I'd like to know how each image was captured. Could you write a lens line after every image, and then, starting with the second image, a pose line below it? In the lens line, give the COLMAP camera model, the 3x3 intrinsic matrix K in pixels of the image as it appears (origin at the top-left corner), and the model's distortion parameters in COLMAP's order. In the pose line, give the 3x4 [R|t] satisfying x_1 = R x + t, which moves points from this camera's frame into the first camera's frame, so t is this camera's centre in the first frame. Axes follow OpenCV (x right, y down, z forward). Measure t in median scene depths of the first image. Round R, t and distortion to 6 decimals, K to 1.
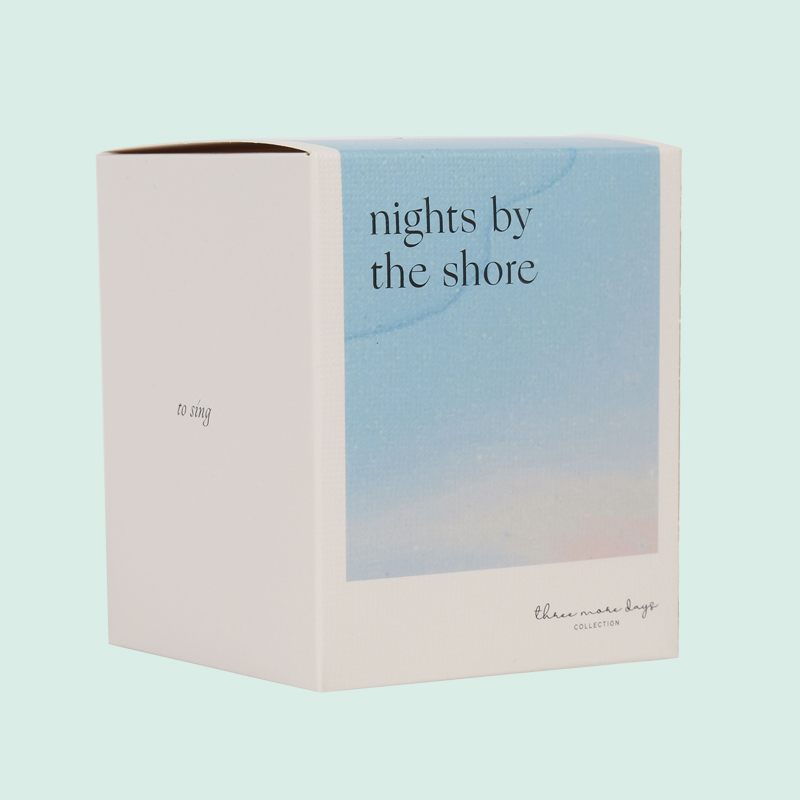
lens RADIAL K [[3358.3, 0, 400.0], [0, 3358.3, 400.0], [0, 0, 1]] dist [0.704328, 5.749021]
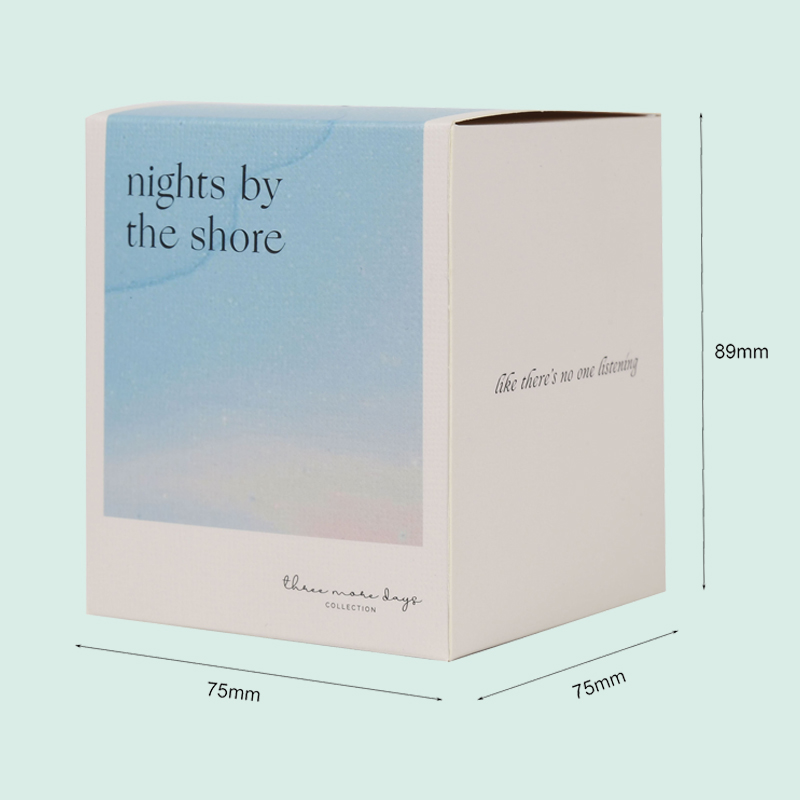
lens RADIAL K [[3358.3, 0, 400.0], [0, 3358.3, 400.0], [0, 0, 1]] dist [0.704328, 5.749021]
pose [[0.375078, 0.094498, -0.922164, 0.988347], [-0.082997, 0.994219, 0.068124, -0.062985], [0.923270, 0.050985, 0.380753, 0.655502]]
